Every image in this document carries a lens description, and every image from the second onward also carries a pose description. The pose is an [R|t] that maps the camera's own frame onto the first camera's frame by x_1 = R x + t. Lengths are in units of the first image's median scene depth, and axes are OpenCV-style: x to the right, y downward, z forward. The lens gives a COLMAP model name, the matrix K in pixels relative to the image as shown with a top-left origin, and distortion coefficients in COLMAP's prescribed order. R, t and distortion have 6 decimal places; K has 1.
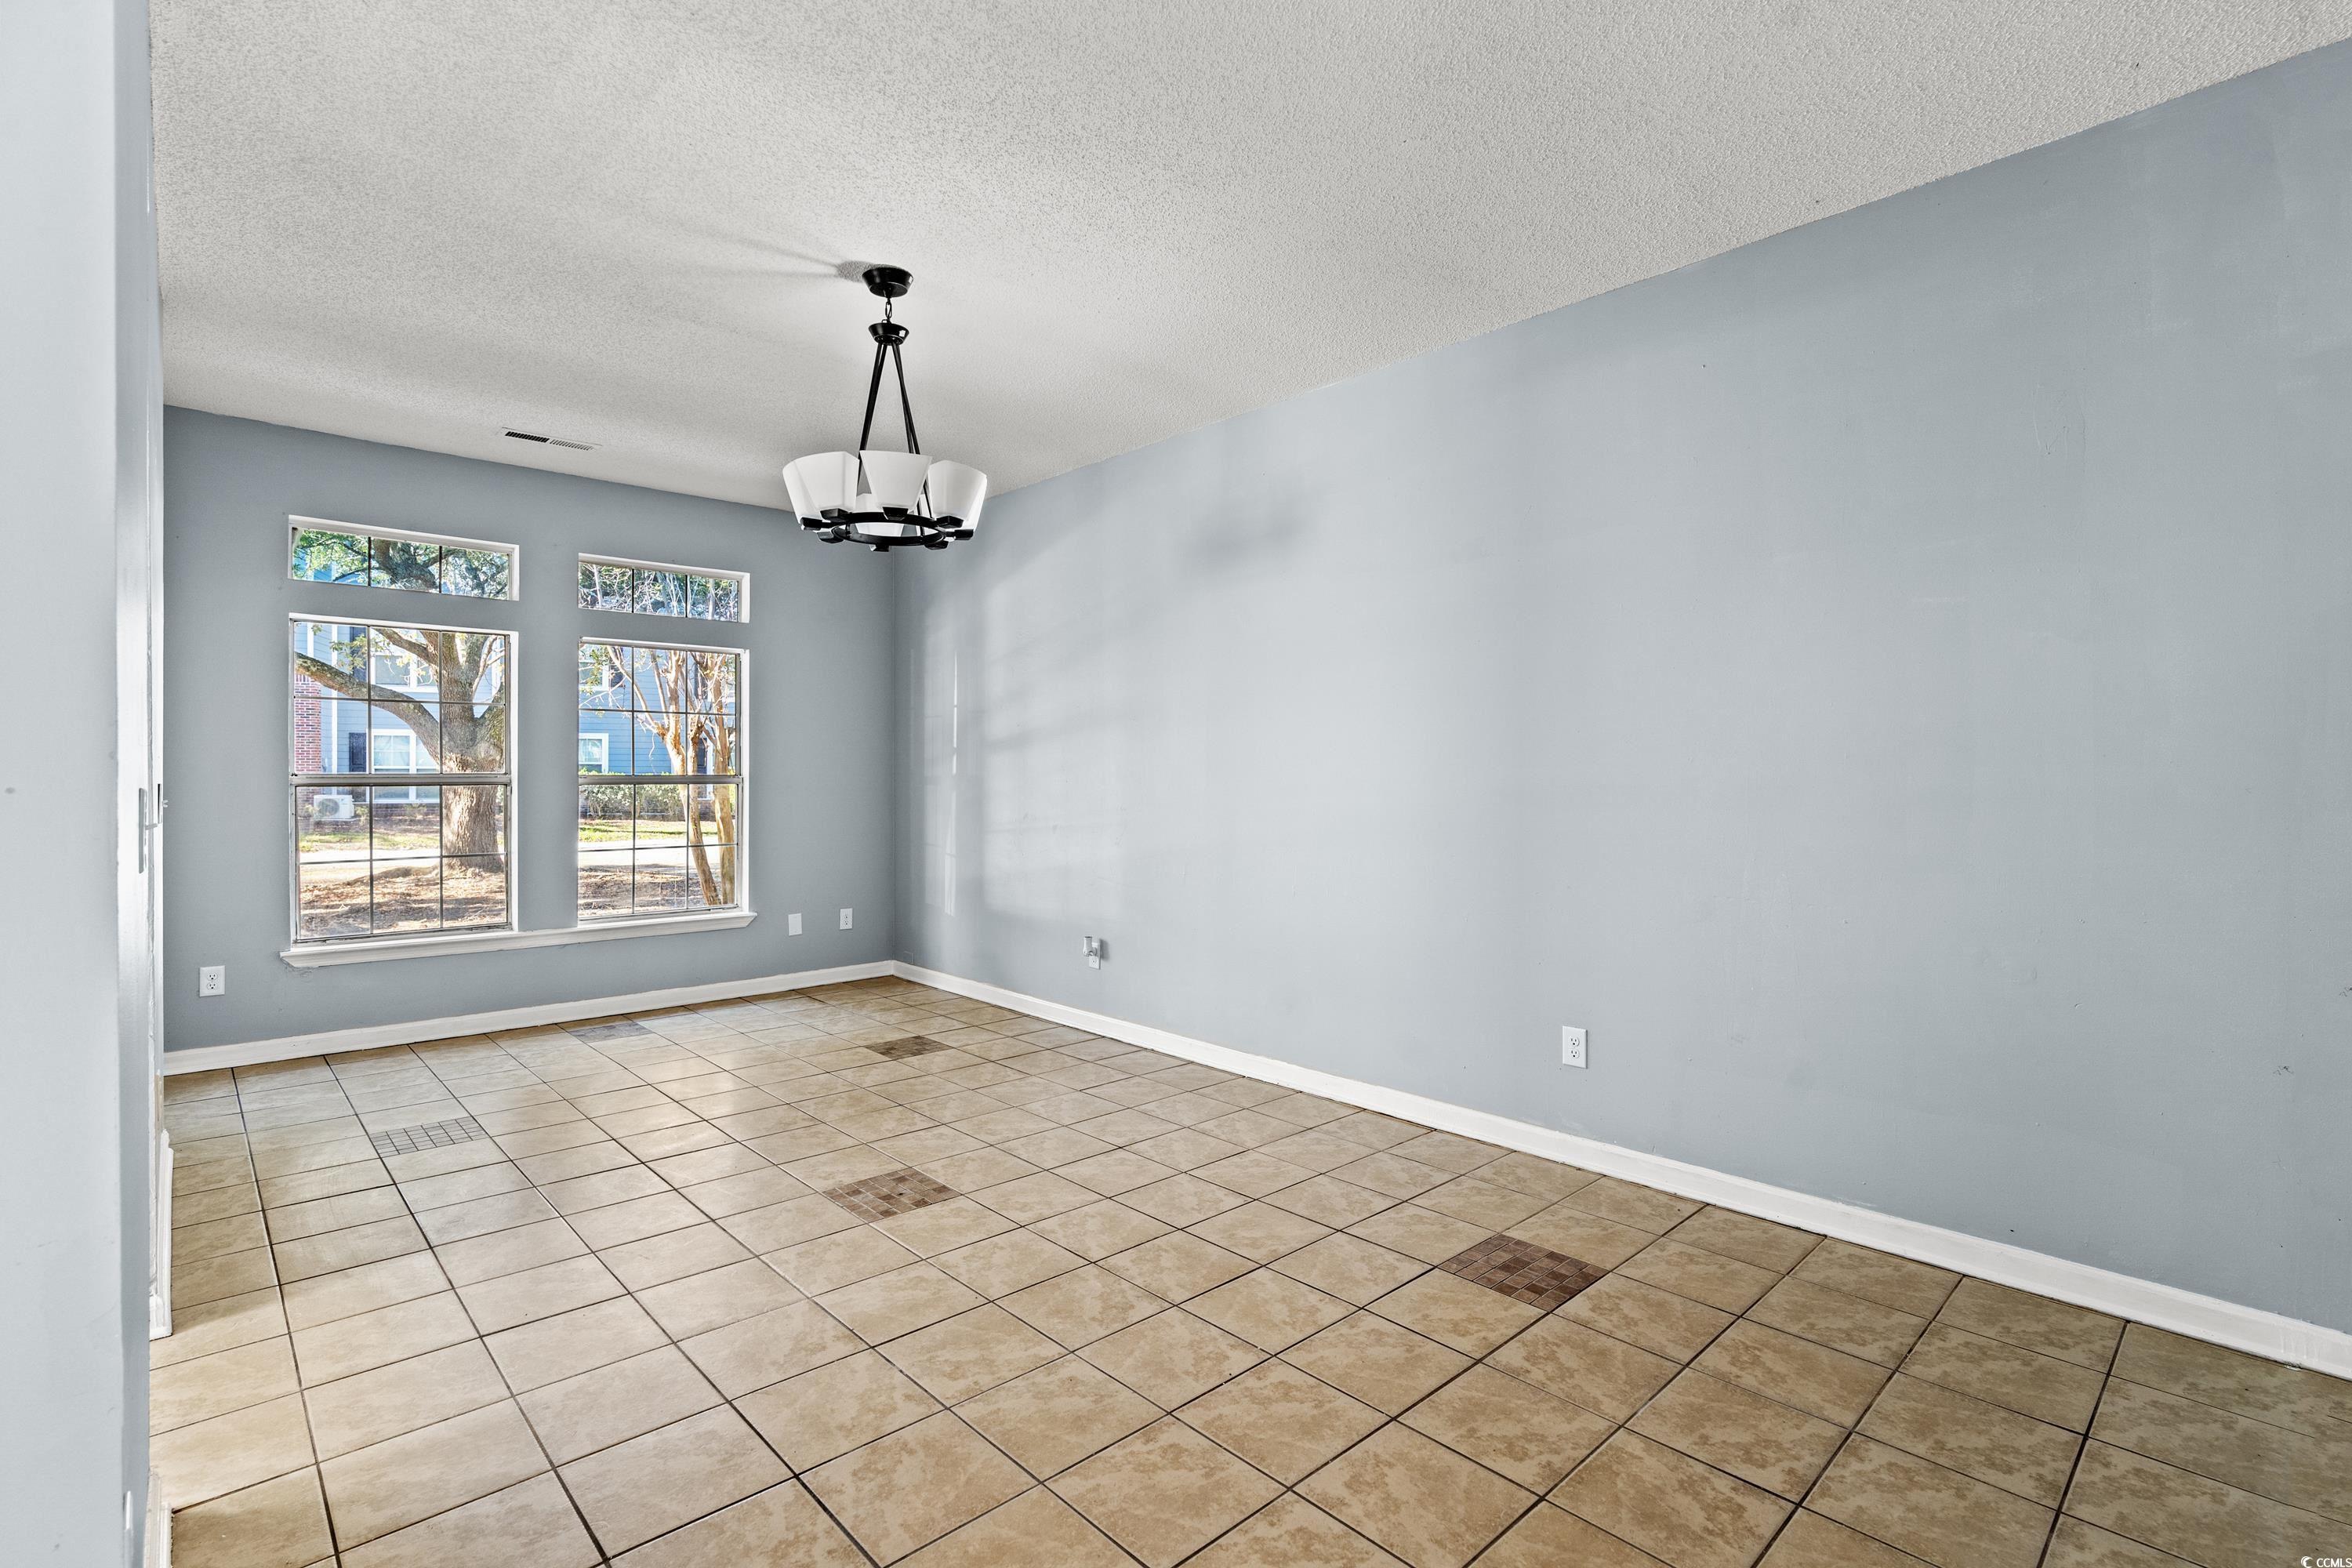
lens RADIAL K [[1080.9, 0, 1175.6], [0, 1080.9, 801.7], [0, 0, 1]] dist [-0.005047, 0.000341]
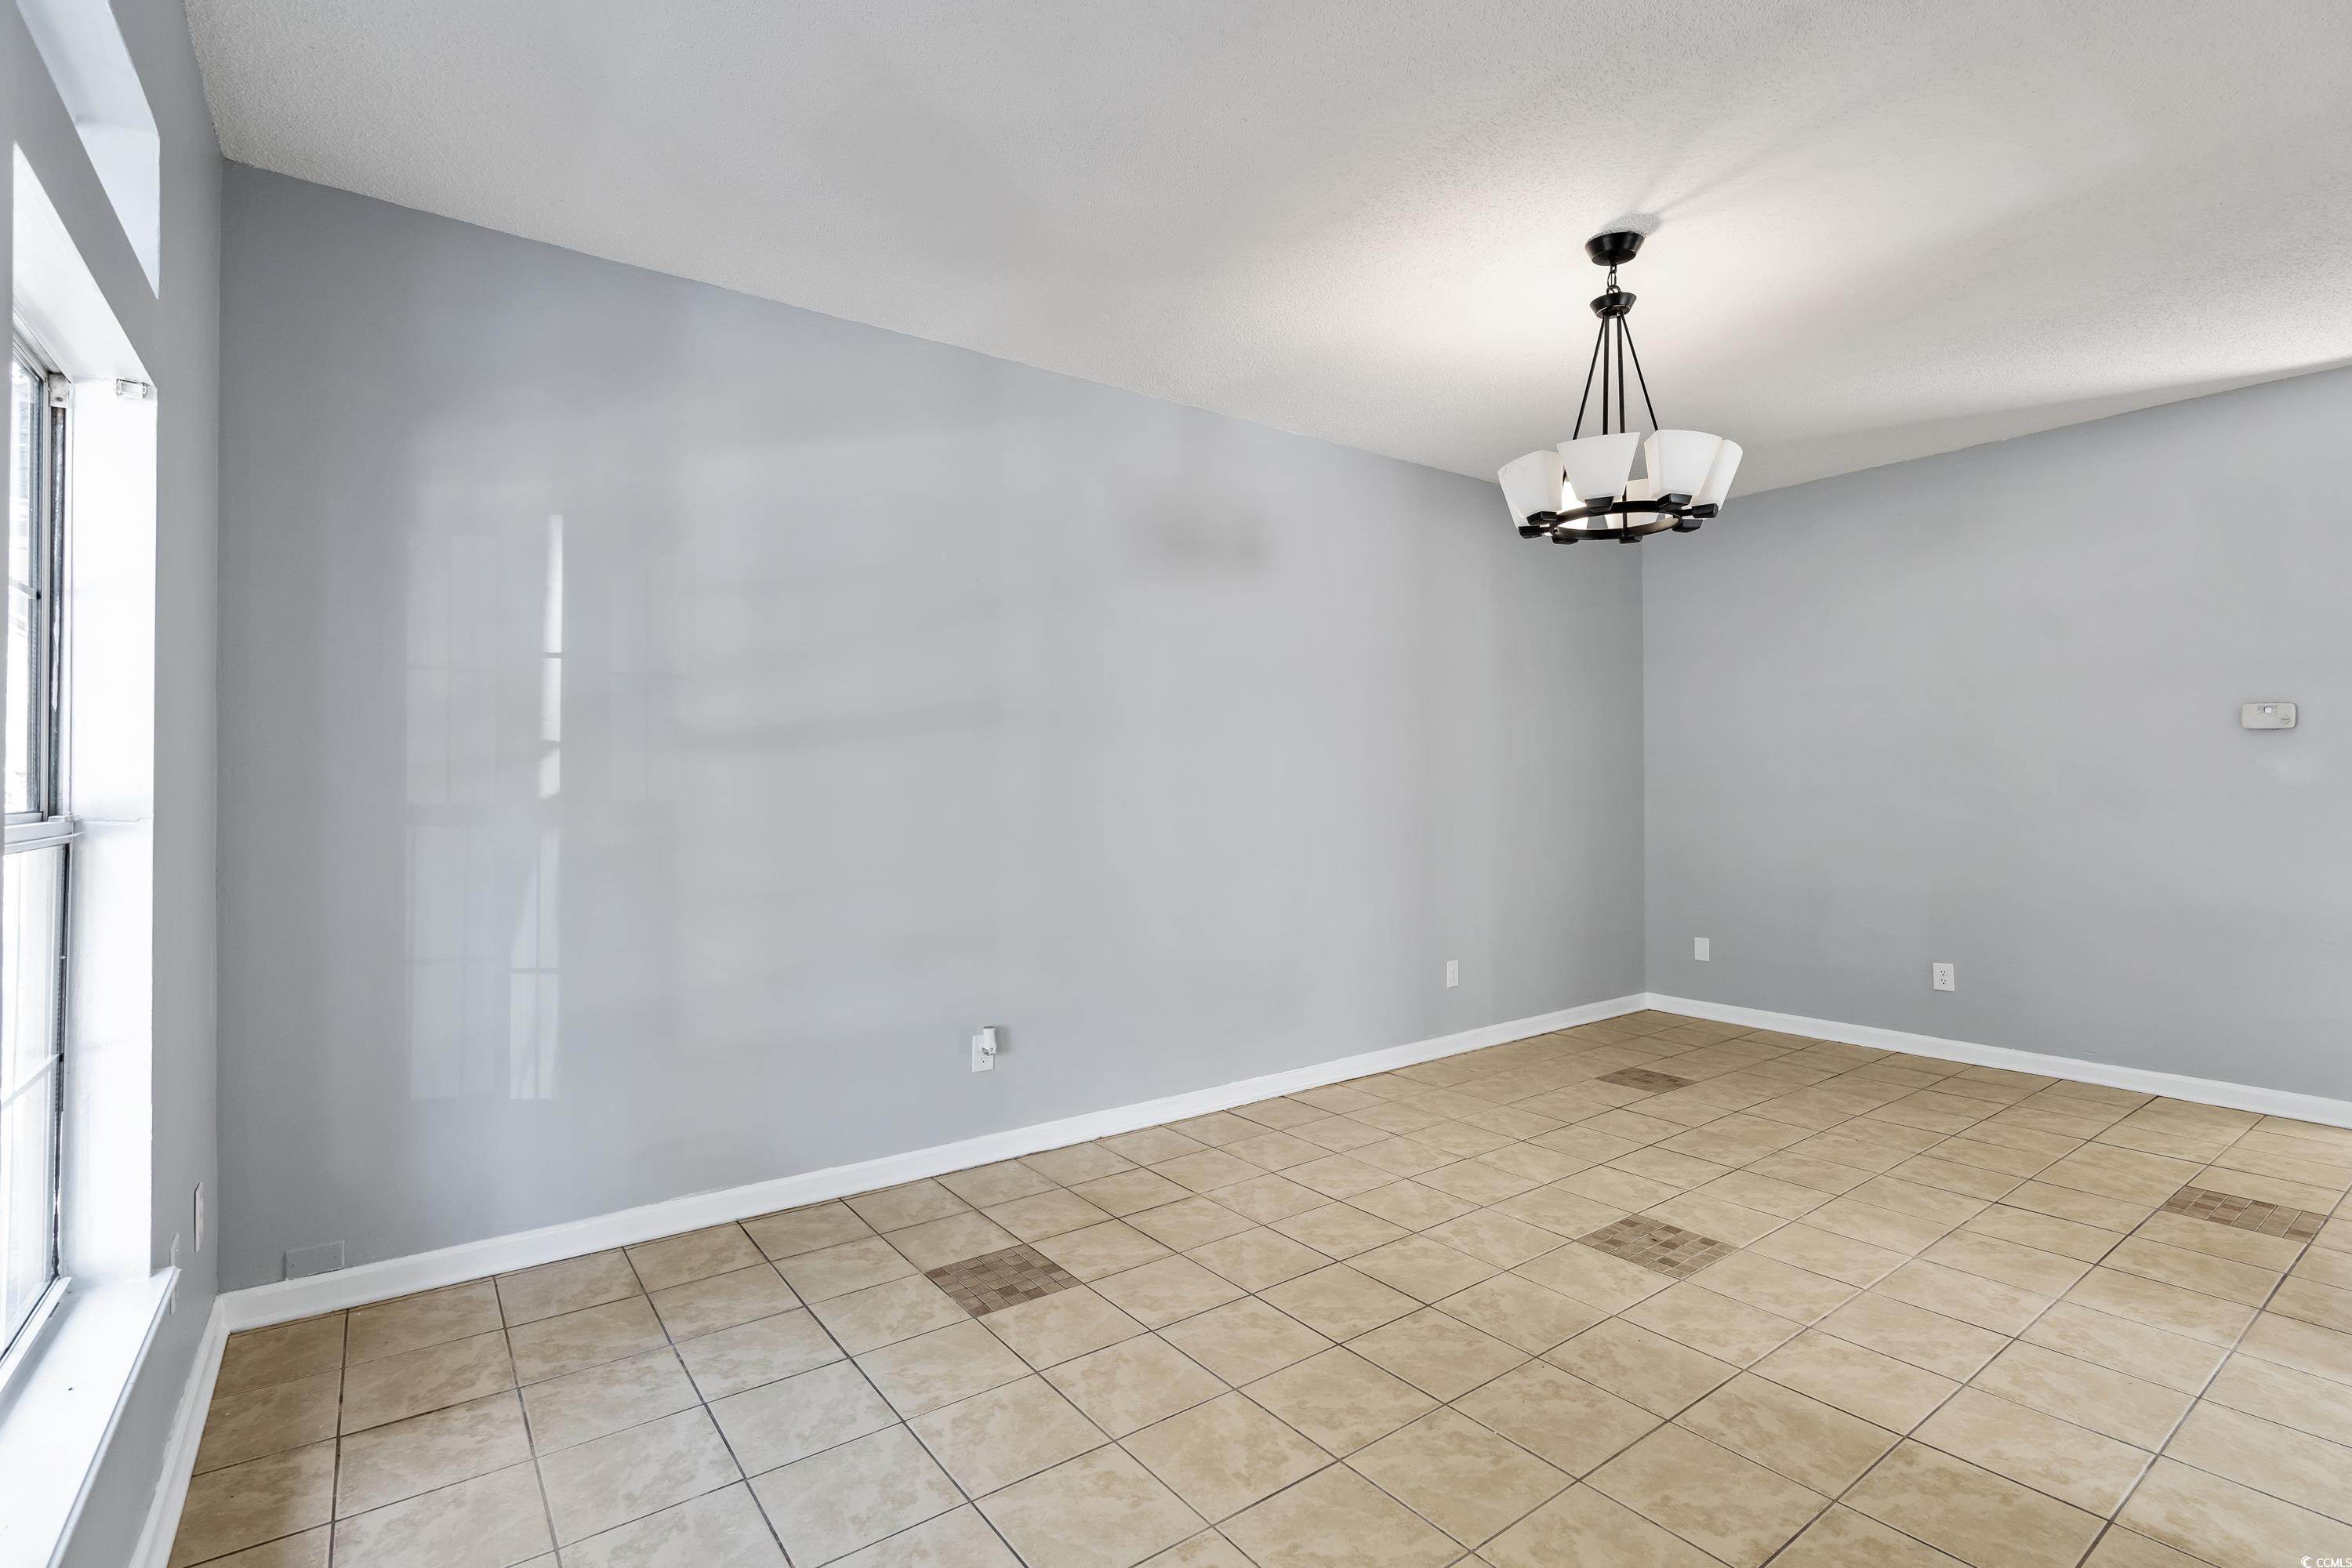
lens RADIAL K [[1080.9, 0, 1175.6], [0, 1080.9, 801.7], [0, 0, 1]] dist [-0.005047, 0.000341]
pose [[0.119384, -0.015174, 0.992732, -1.057367], [0.031278, 0.999444, 0.011515, -0.033047], [-0.992355, 0.029676, 0.119793, 1.113662]]
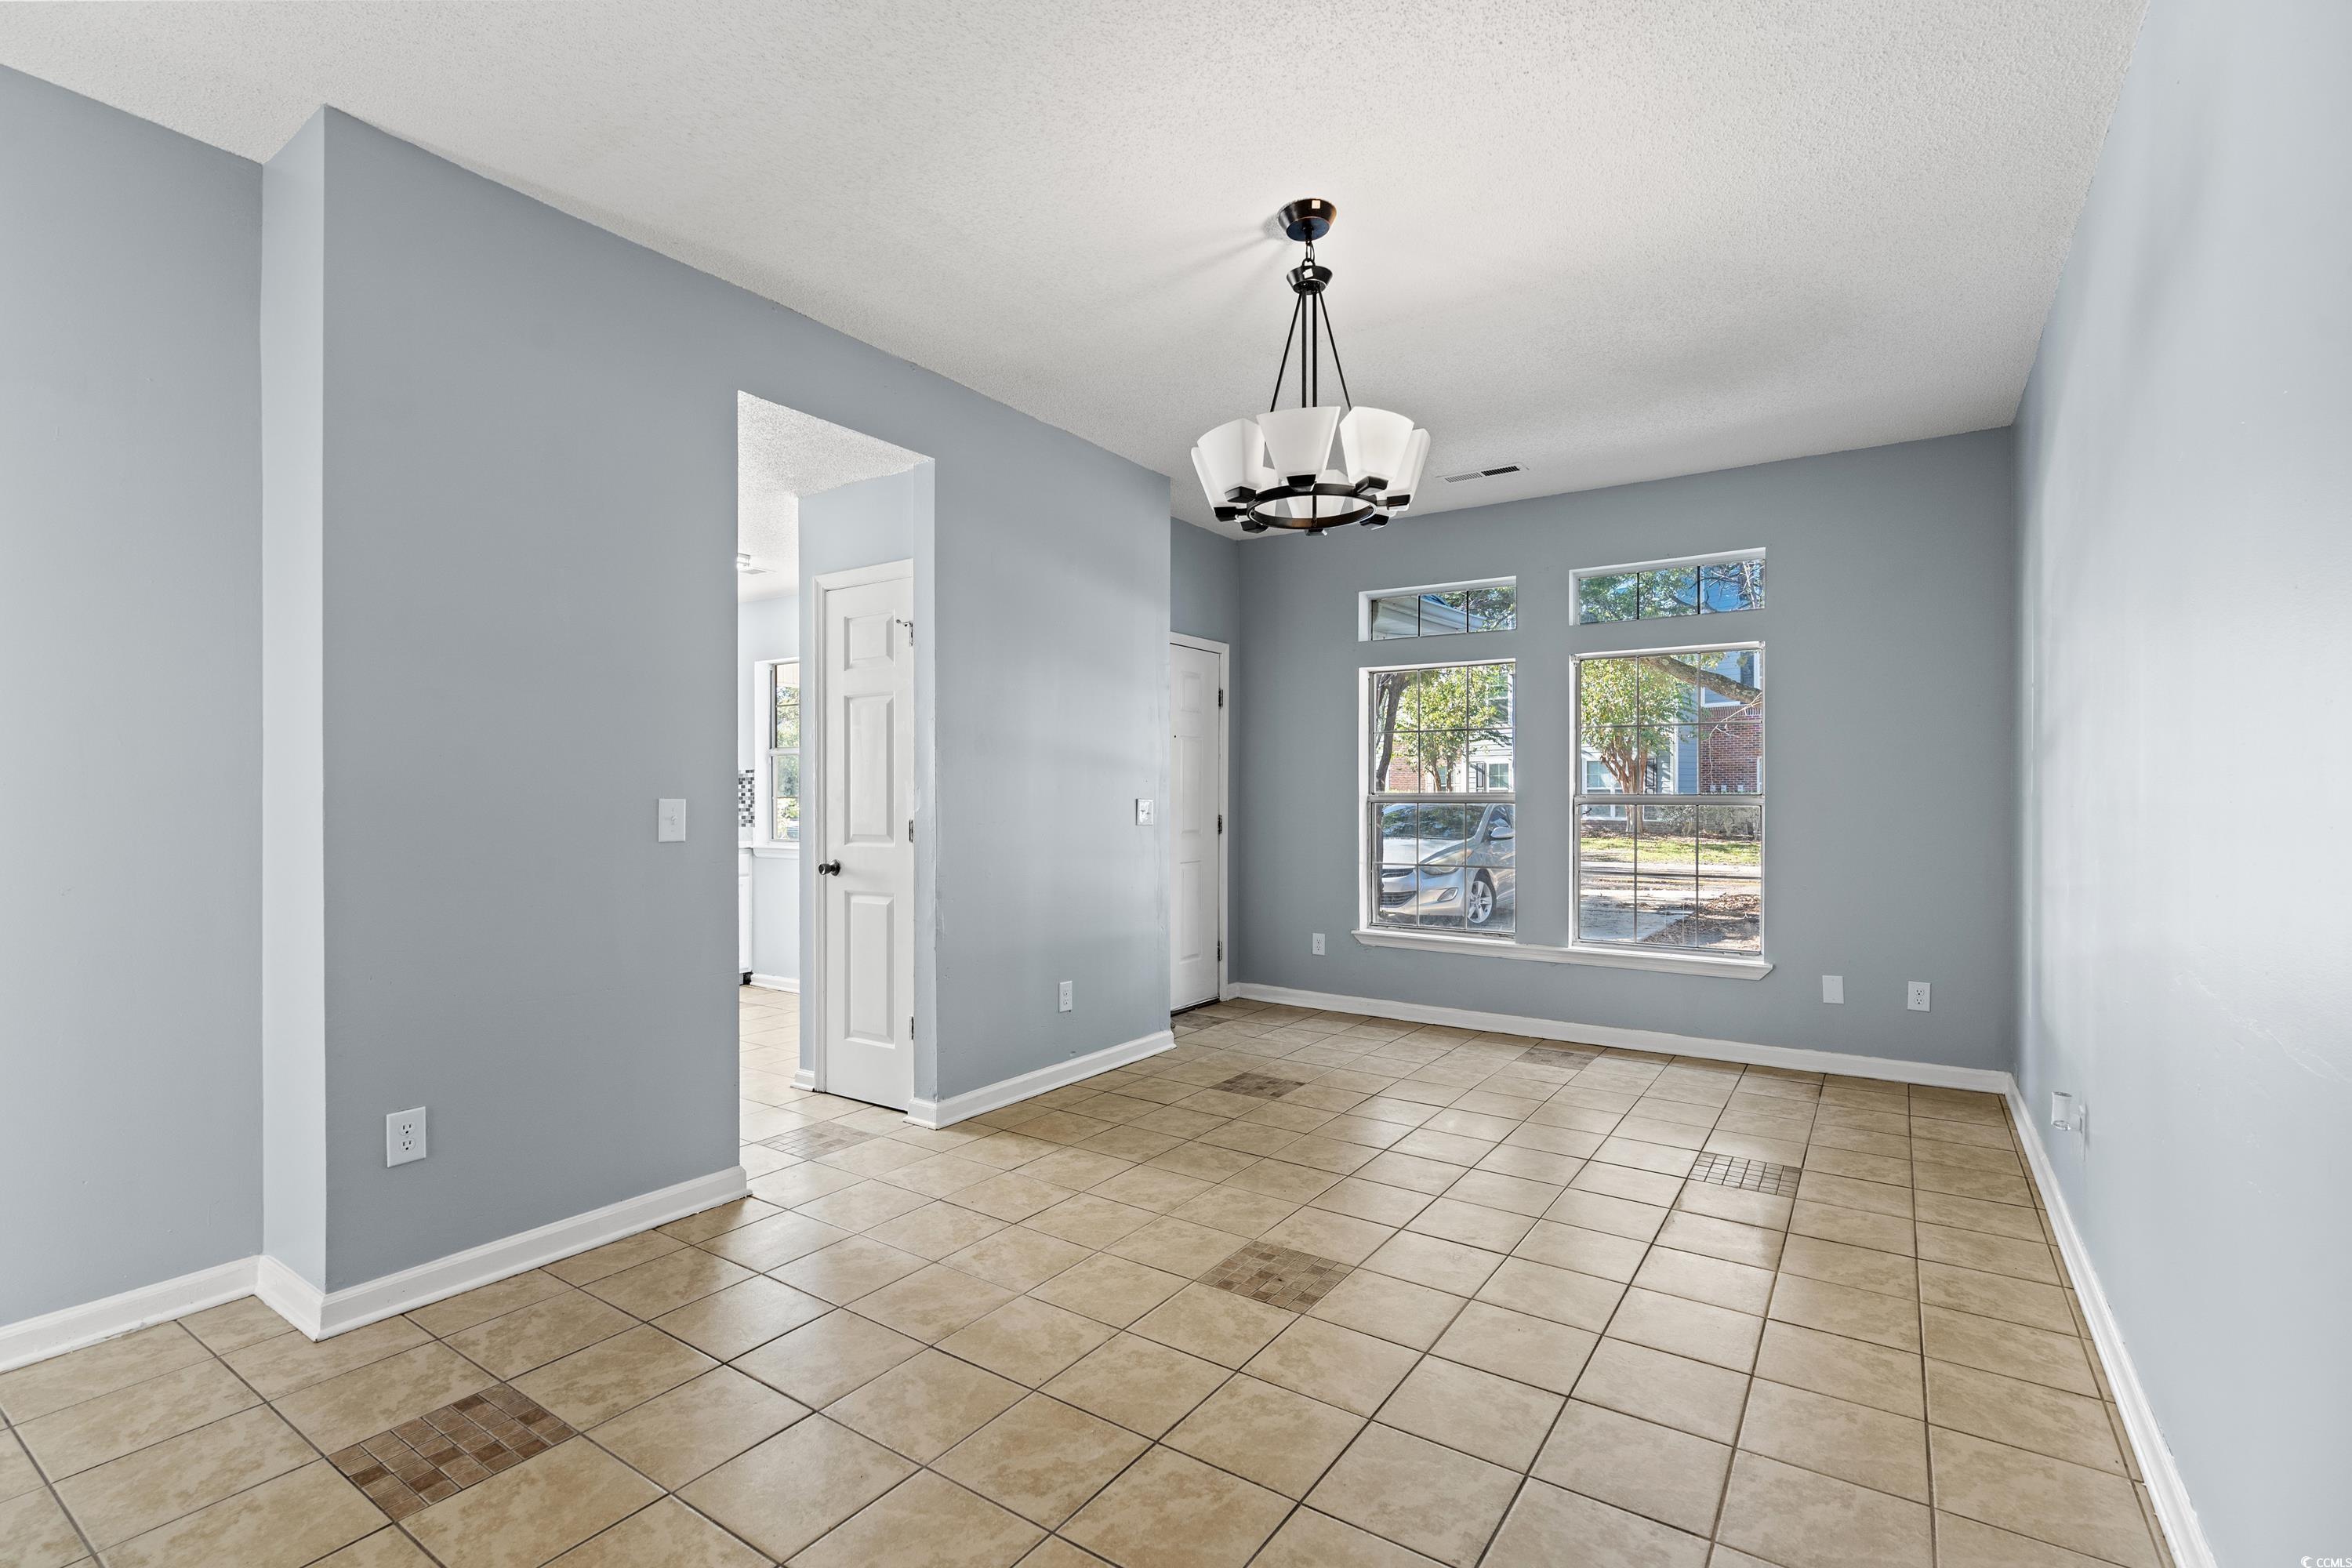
lens RADIAL K [[1080.9, 0, 1175.6], [0, 1080.9, 801.7], [0, 0, 1]] dist [-0.005047, 0.000341]
pose [[0.223183, 0.007598, -0.974747, 0.484470], [-0.027622, 0.999617, 0.001467, -0.013100], [0.974385, 0.026597, 0.223308, 0.621172]]
